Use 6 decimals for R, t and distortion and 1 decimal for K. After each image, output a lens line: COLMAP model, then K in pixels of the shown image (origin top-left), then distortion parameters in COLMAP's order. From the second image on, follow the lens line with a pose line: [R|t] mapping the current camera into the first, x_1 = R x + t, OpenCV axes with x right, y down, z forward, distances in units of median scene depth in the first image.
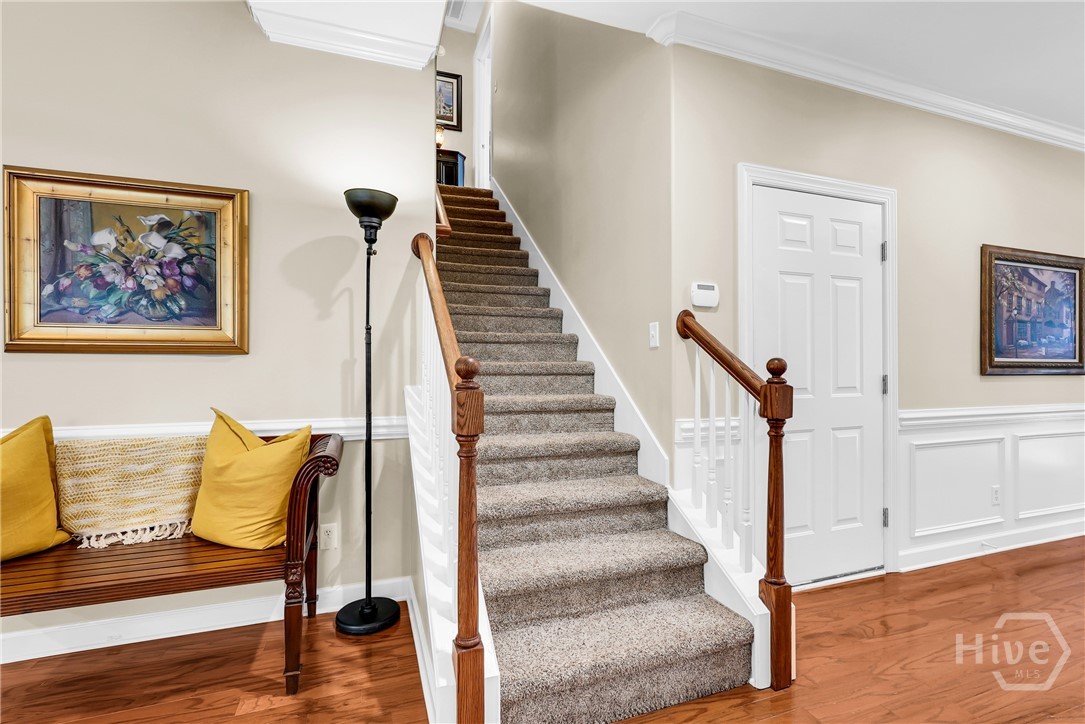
lens RADIAL K [[484.4, 0, 541.3], [0, 484.4, 361.4], [0, 0, 1]] dist [-0.007761, 0.005538]
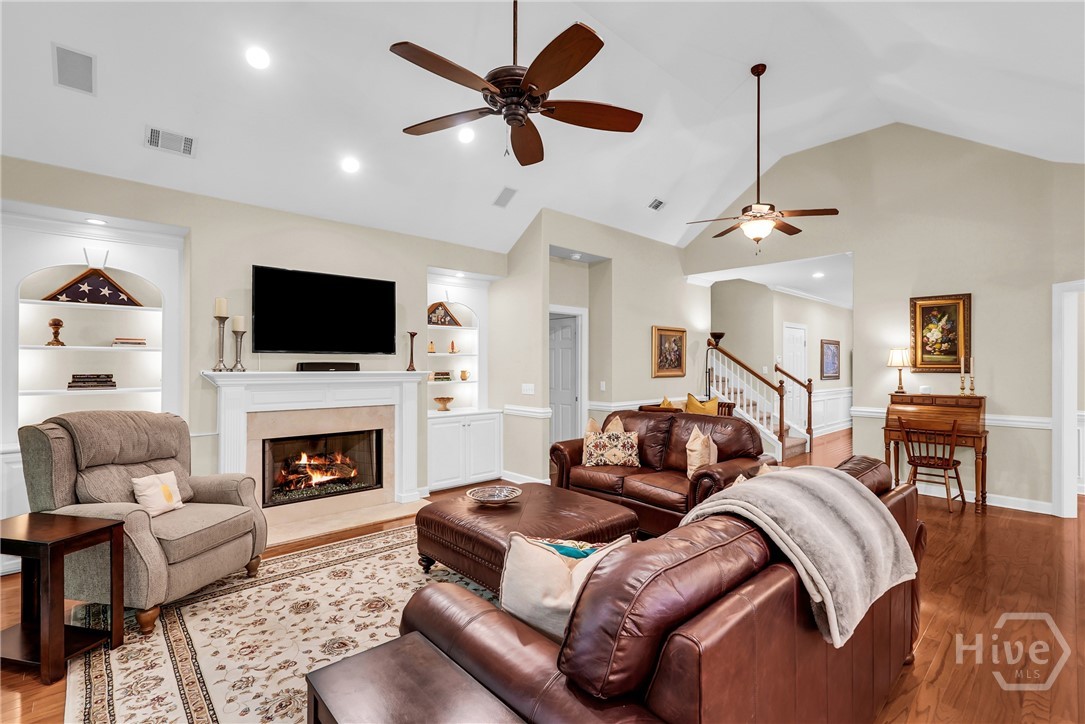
lens RADIAL K [[484.4, 0, 546.3], [0, 484.4, 364.2], [0, 0, 1]] dist [-0.007761, 0.005538]
pose [[0.922700, 0.003673, 0.385502, -3.021325], [-0.008172, 0.999916, 0.010034, -0.142717], [-0.385433, -0.012409, 0.922653, -1.884419]]
